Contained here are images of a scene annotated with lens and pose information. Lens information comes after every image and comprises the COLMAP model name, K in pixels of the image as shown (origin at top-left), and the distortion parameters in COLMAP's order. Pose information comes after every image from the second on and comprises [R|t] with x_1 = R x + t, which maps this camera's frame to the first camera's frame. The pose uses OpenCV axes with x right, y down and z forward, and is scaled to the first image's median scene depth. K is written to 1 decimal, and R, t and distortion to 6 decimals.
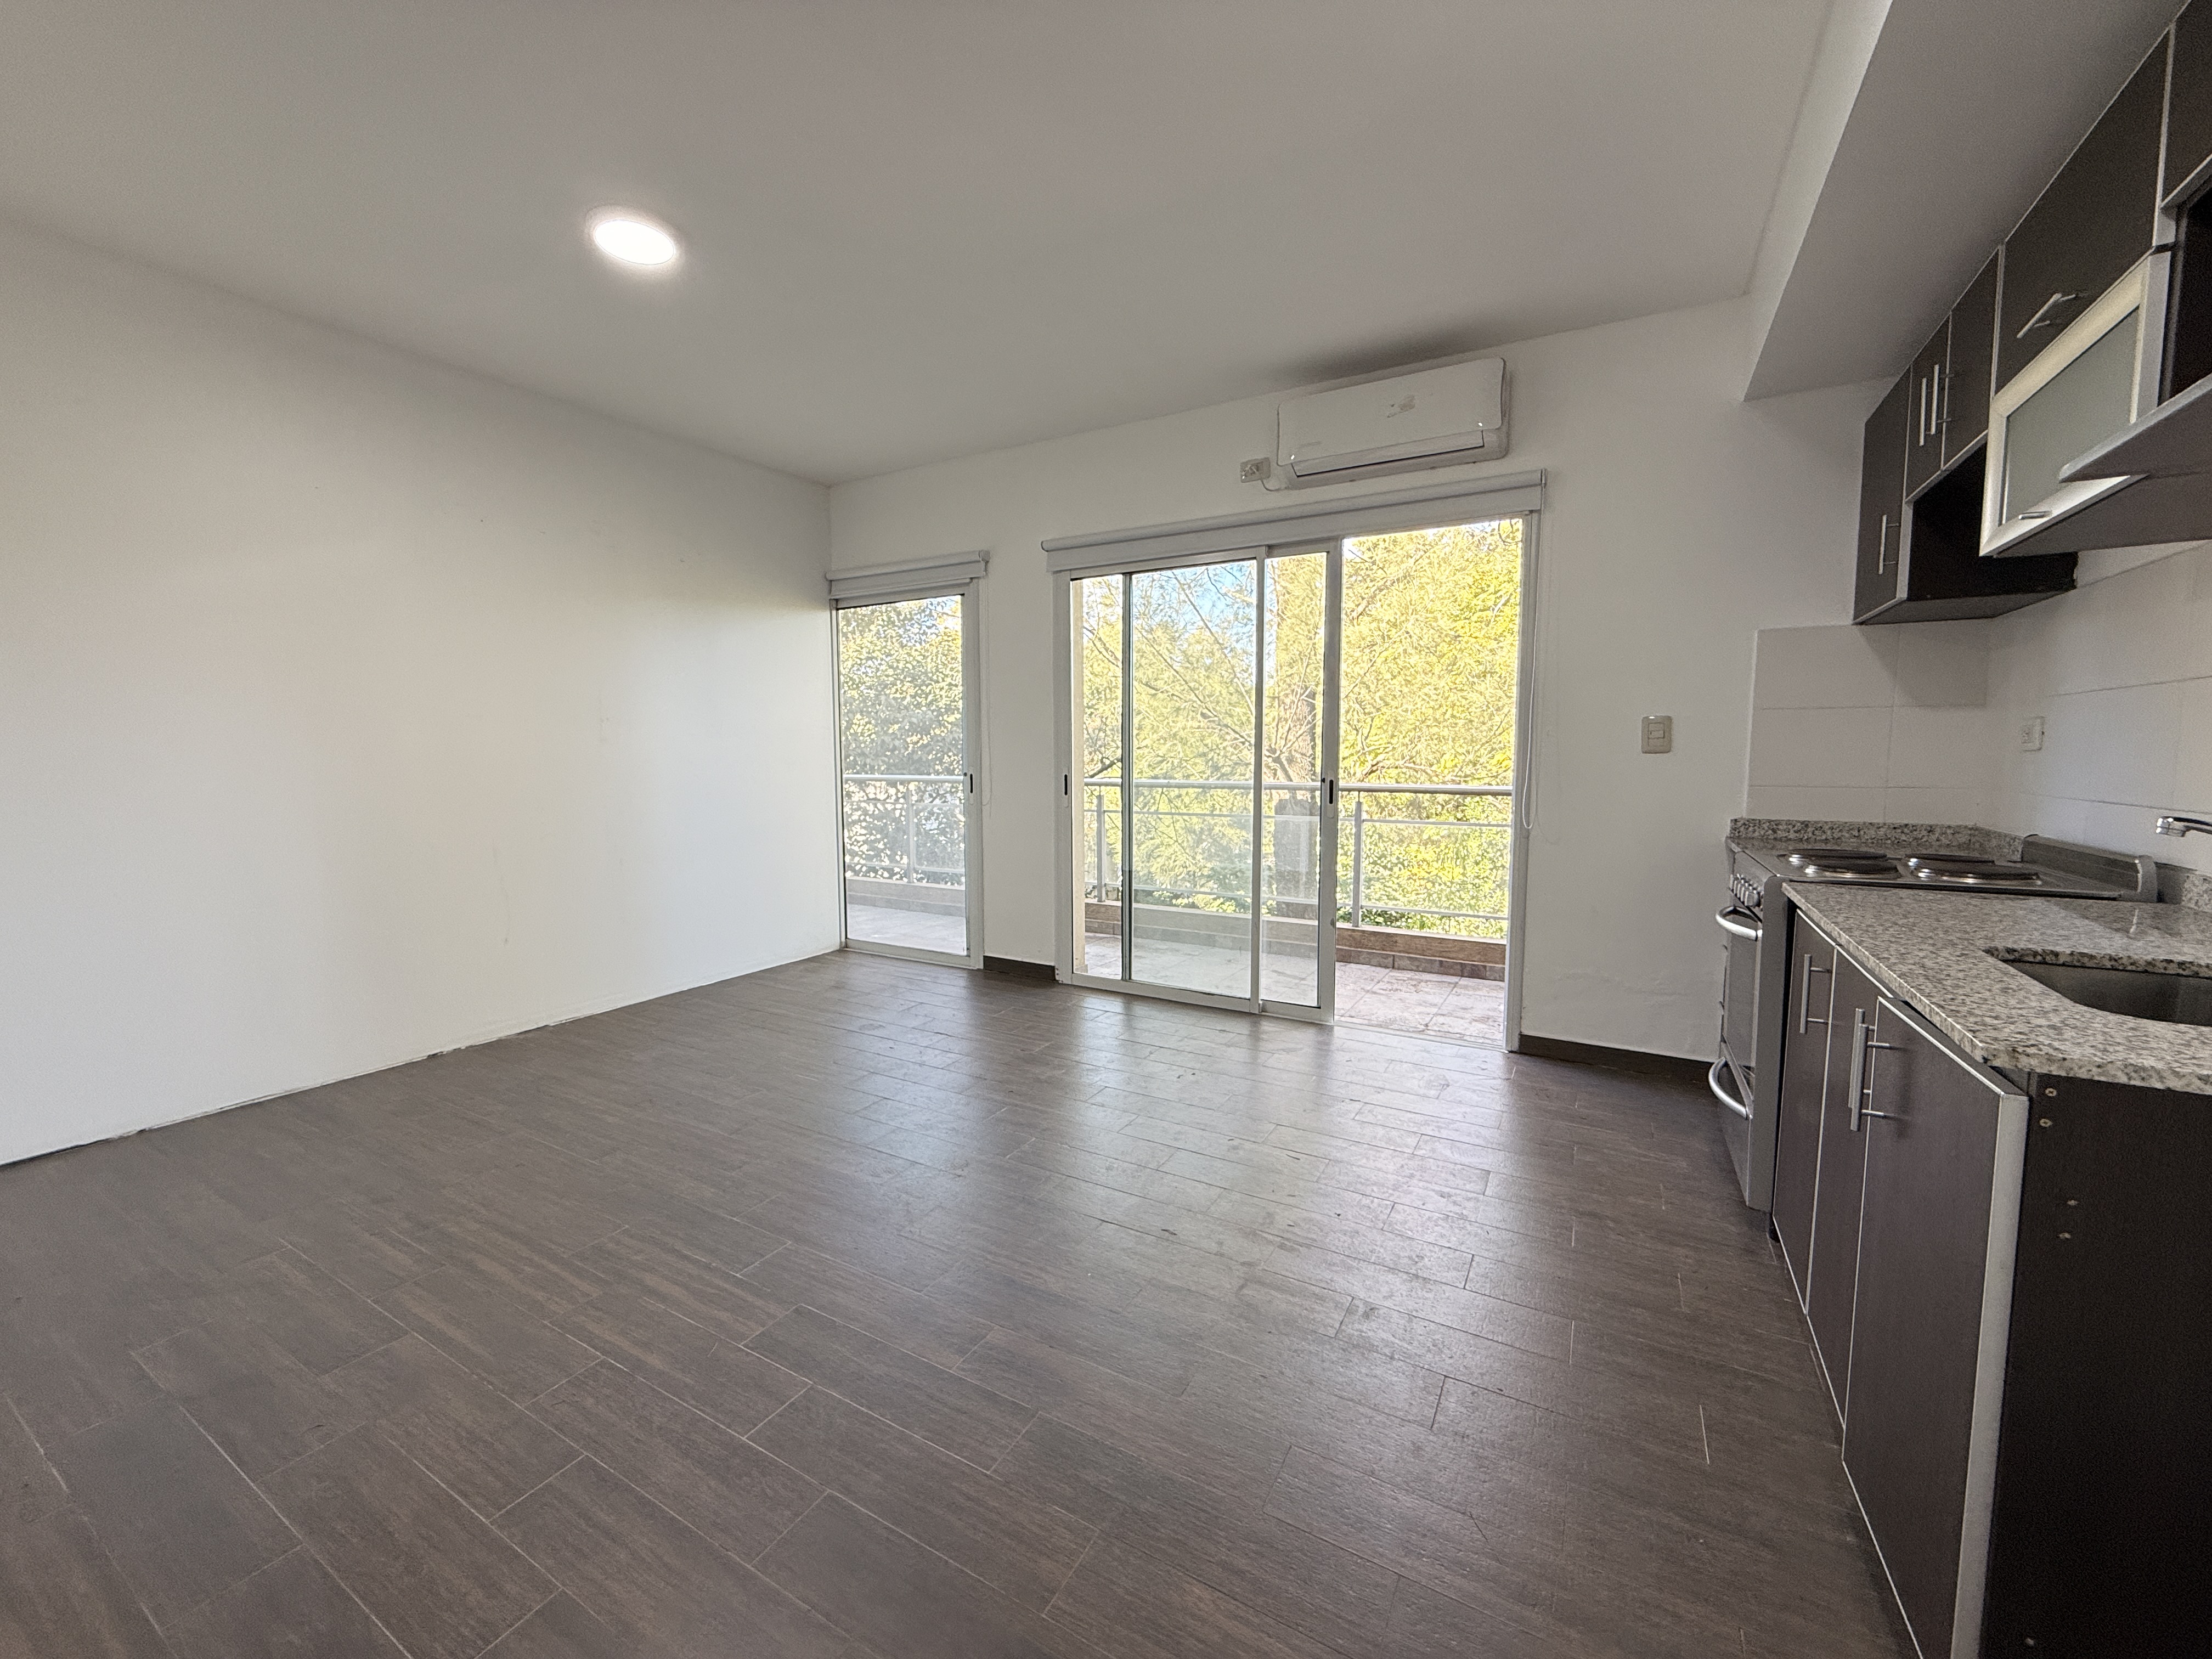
lens RADIAL K [[879.1, 0, 1101.4], [0, 879.1, 826.3], [0, 0, 1]] dist [0.003328, -0.000278]
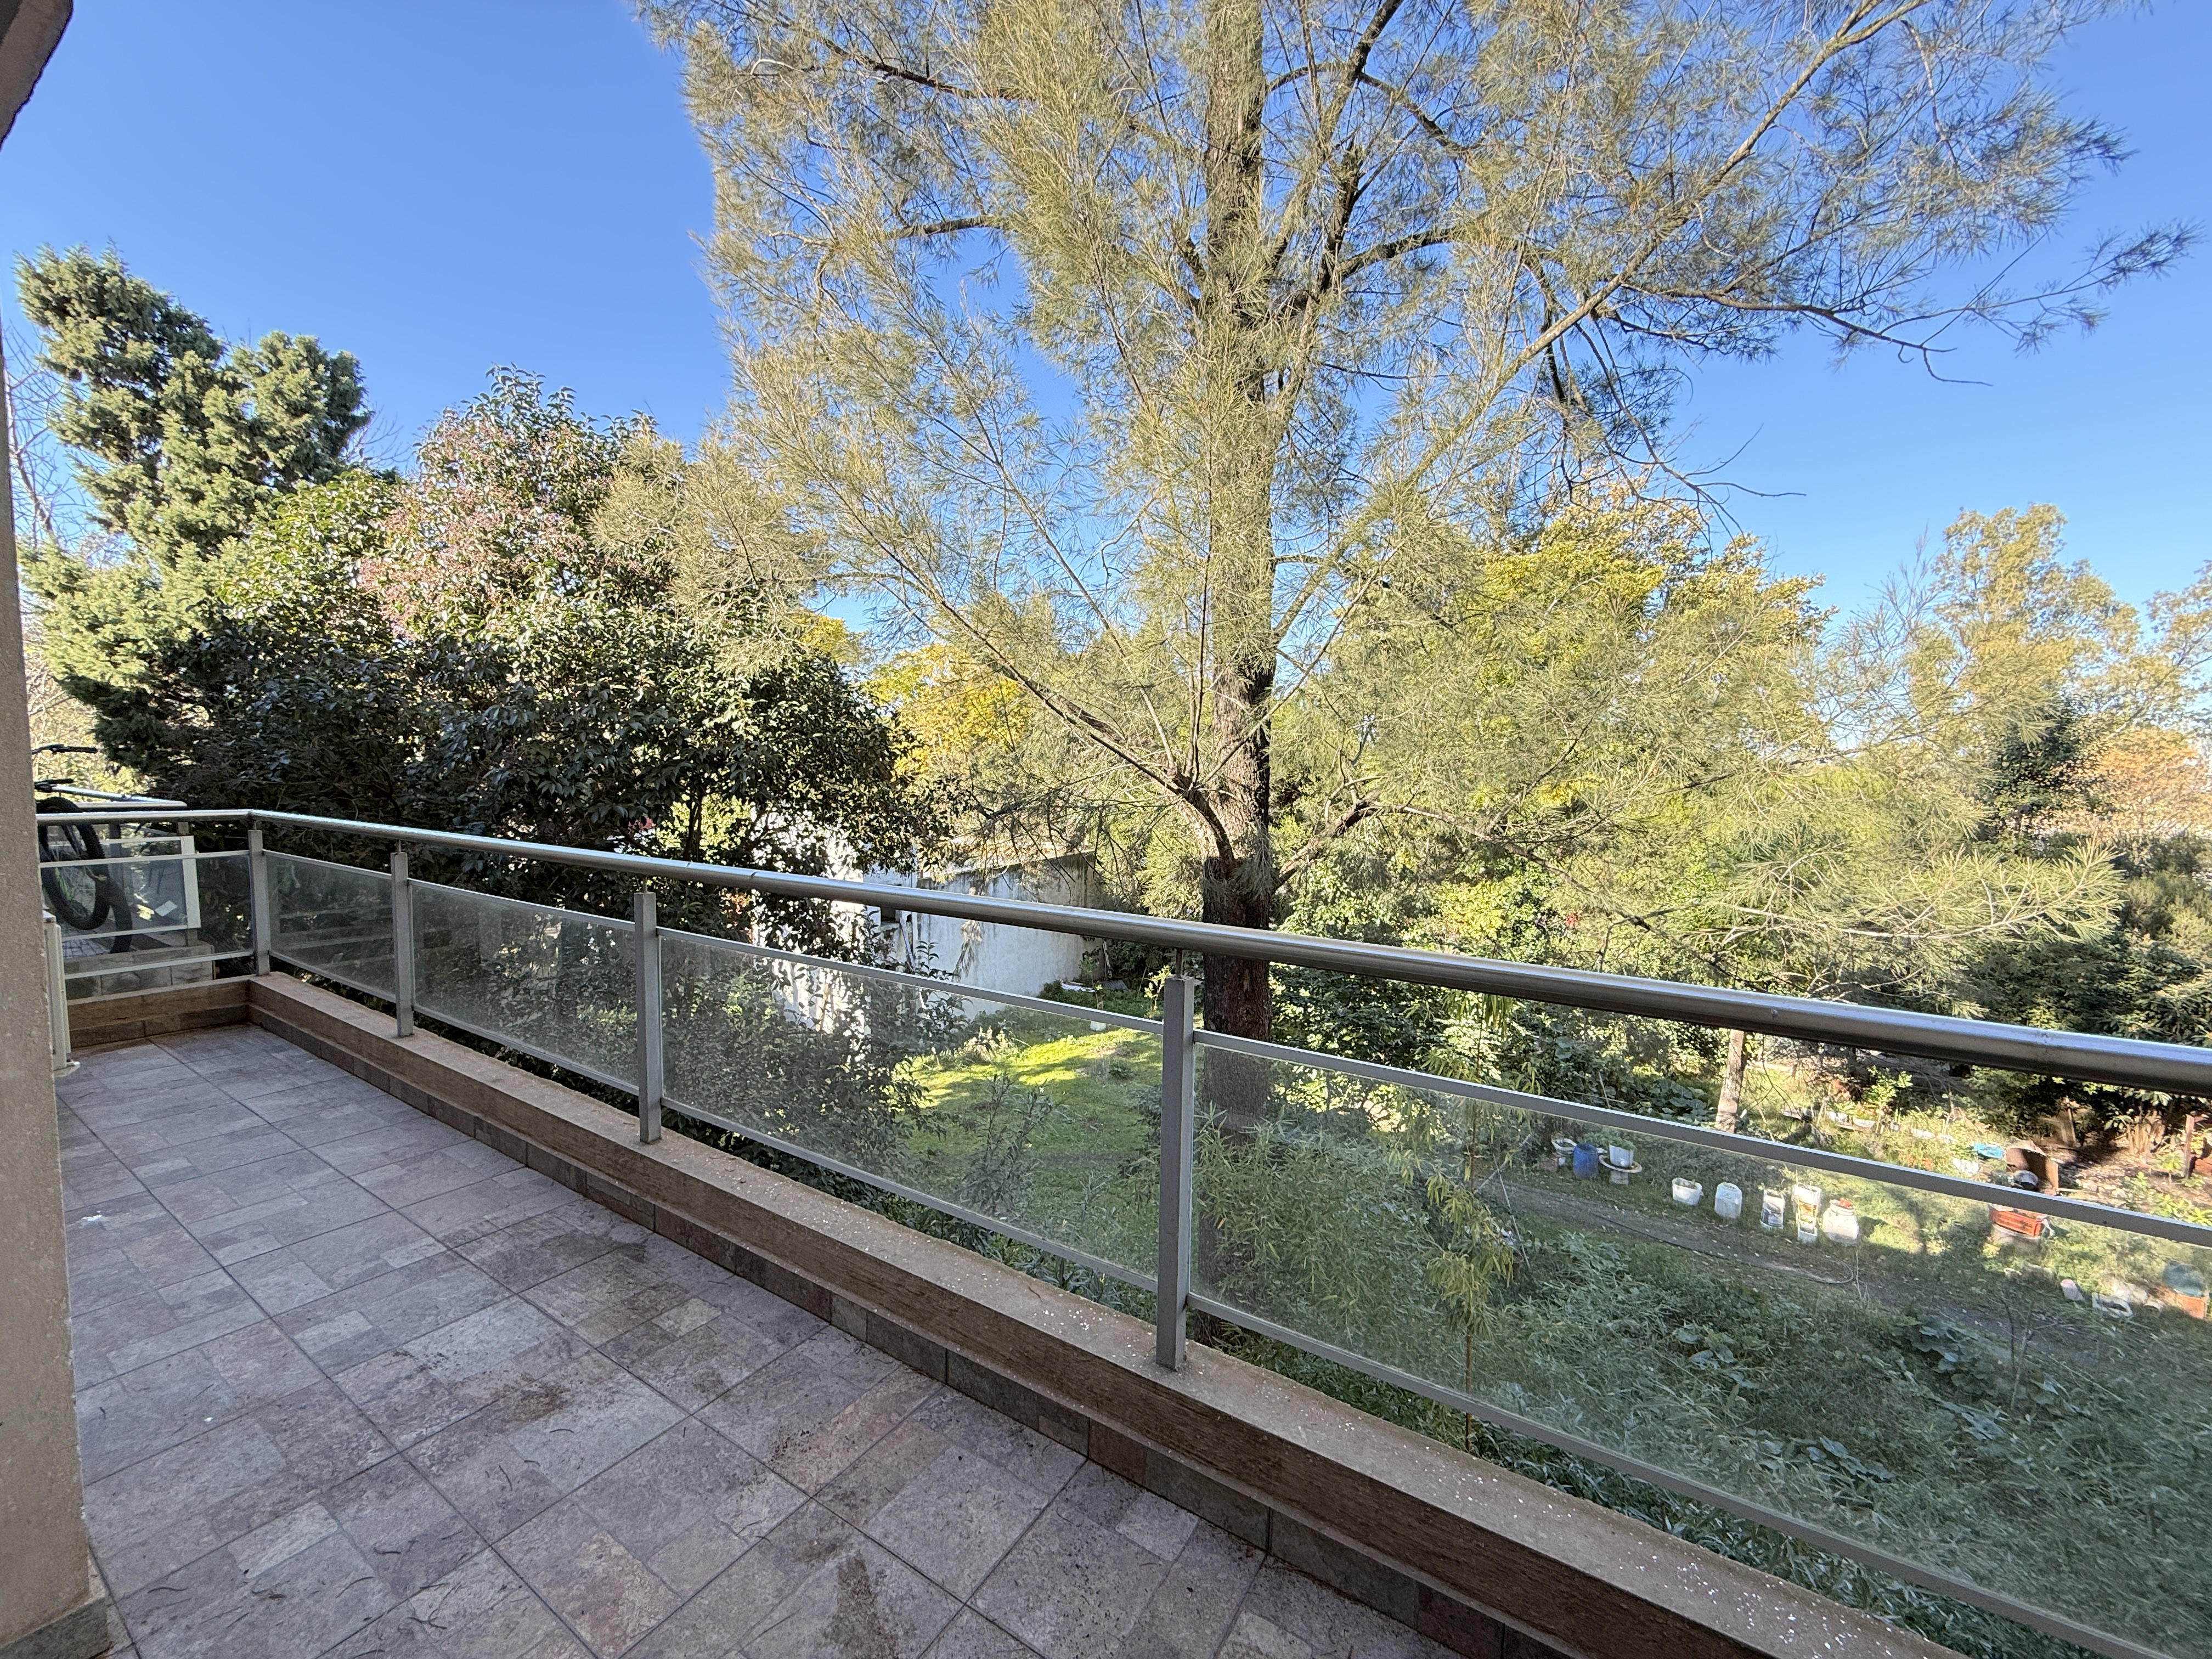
lens RADIAL K [[879.1, 0, 1100.5], [0, 879.1, 819.6], [0, 0, 1]] dist [0.003328, -0.000278]
pose [[0.999180, 0.016898, -0.036783, 0.339965], [-0.017810, 0.999538, -0.024610, -0.094099], [0.036350, 0.025245, 0.999020, 0.882957]]
